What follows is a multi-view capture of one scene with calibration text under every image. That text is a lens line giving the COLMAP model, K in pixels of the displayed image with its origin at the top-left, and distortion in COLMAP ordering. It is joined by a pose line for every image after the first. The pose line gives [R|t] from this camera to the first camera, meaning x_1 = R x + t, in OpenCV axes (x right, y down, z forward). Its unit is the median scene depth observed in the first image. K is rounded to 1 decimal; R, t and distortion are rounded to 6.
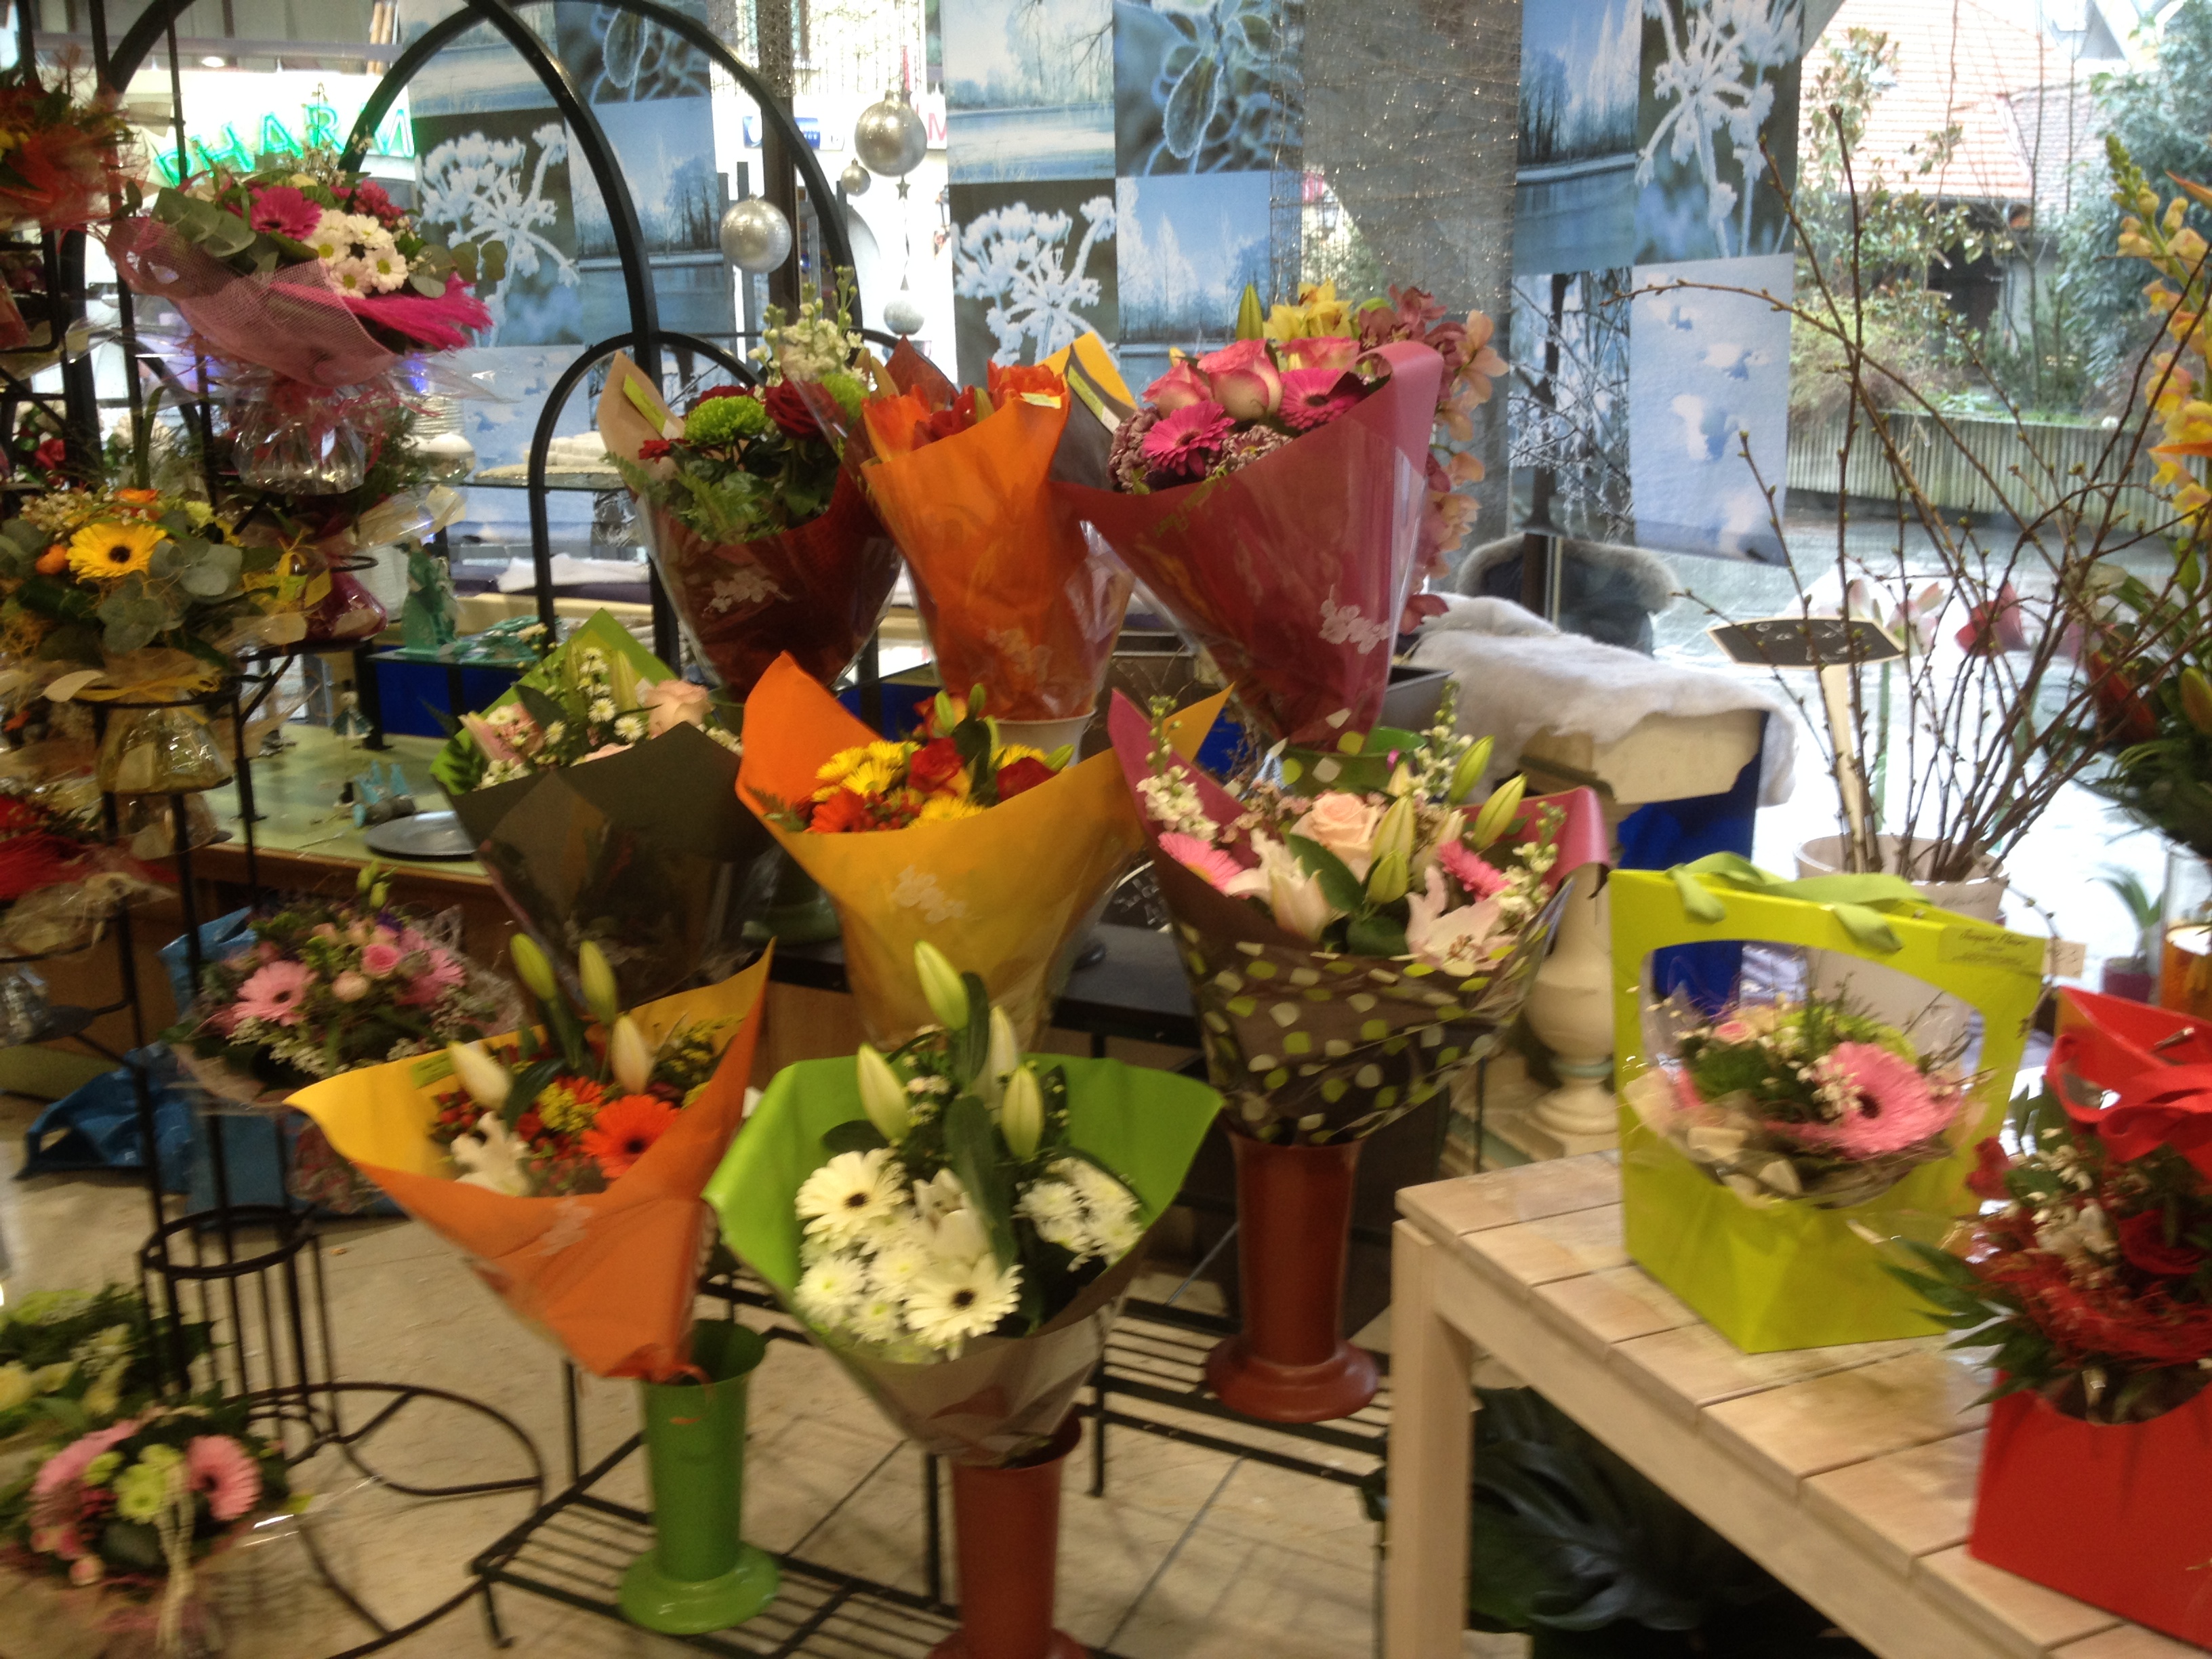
lens RADIAL K [[2043.7, 0, 1092.1], [0, 2043.7, 817.9], [0, 0, 1]] dist [0.121596, -0.269946]
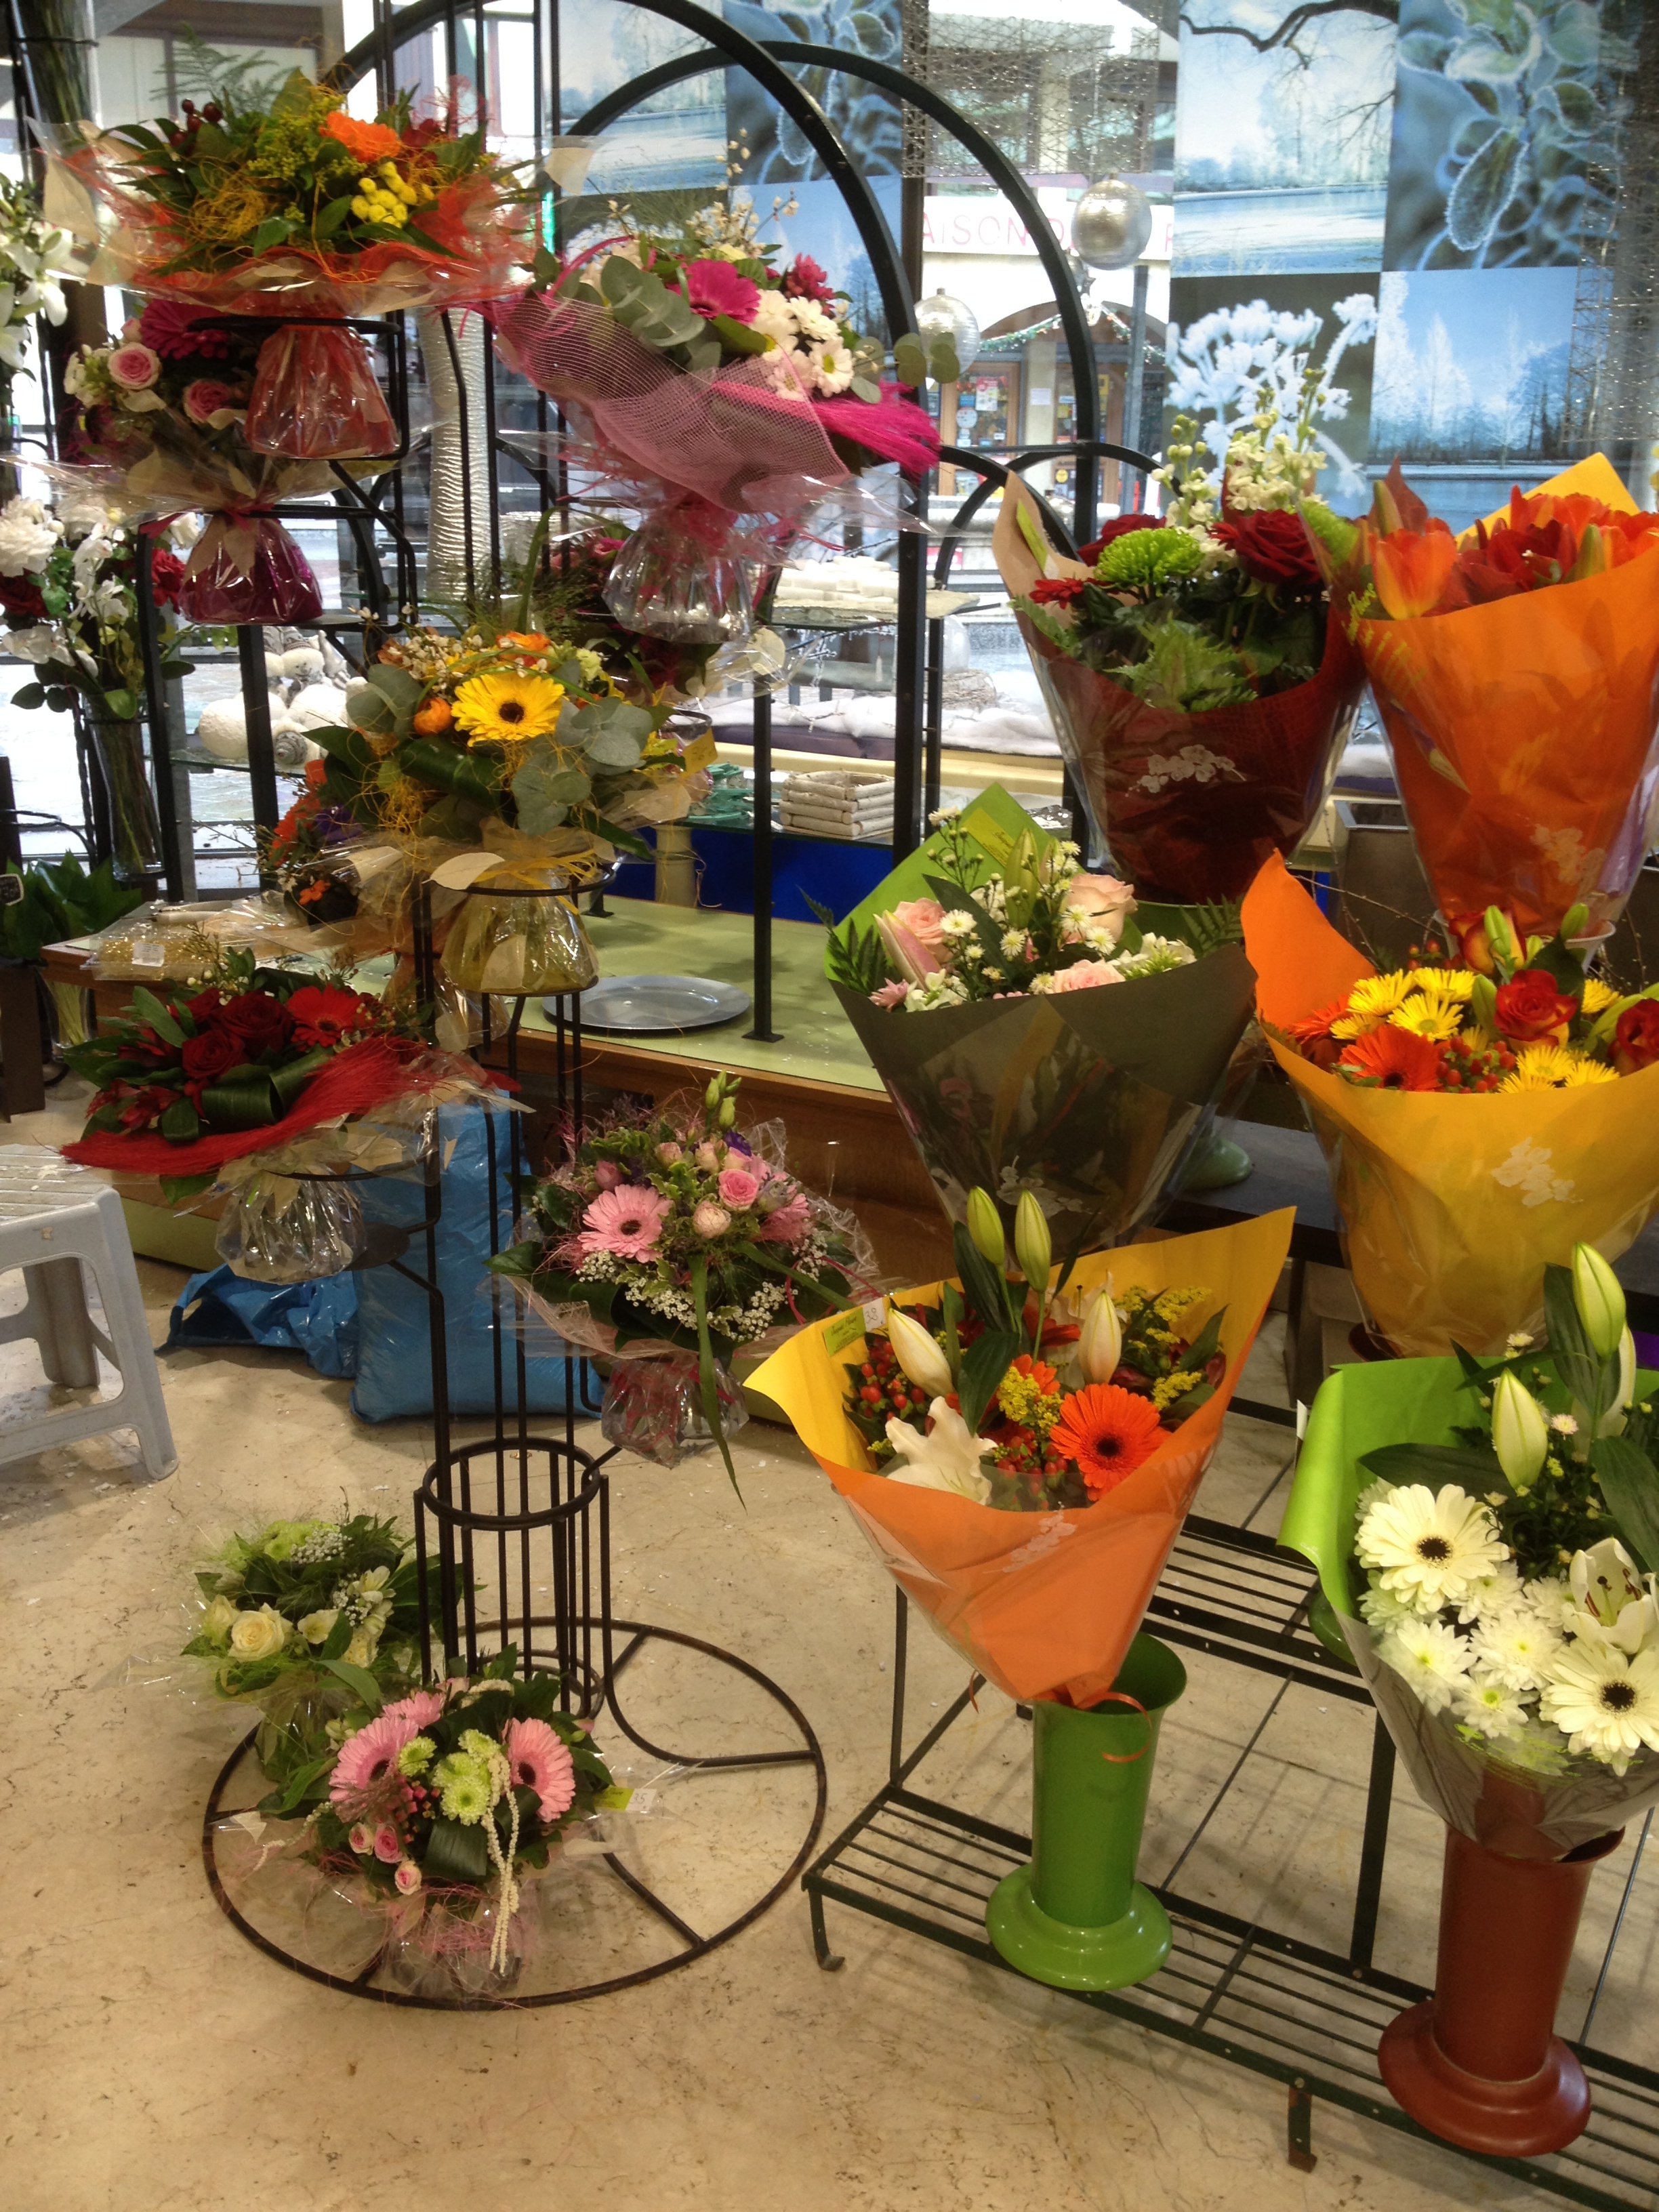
lens RADIAL K [[2043.7, 0, 828.0], [0, 2043.7, 1070.8], [0, 0, 1]] dist [0.121596, -0.269946]
pose [[0.996869, 0.040109, -0.068147, -0.242192], [-0.035779, 0.997333, 0.063615, -0.034678], [0.070517, -0.060978, 0.995645, 0.150124]]
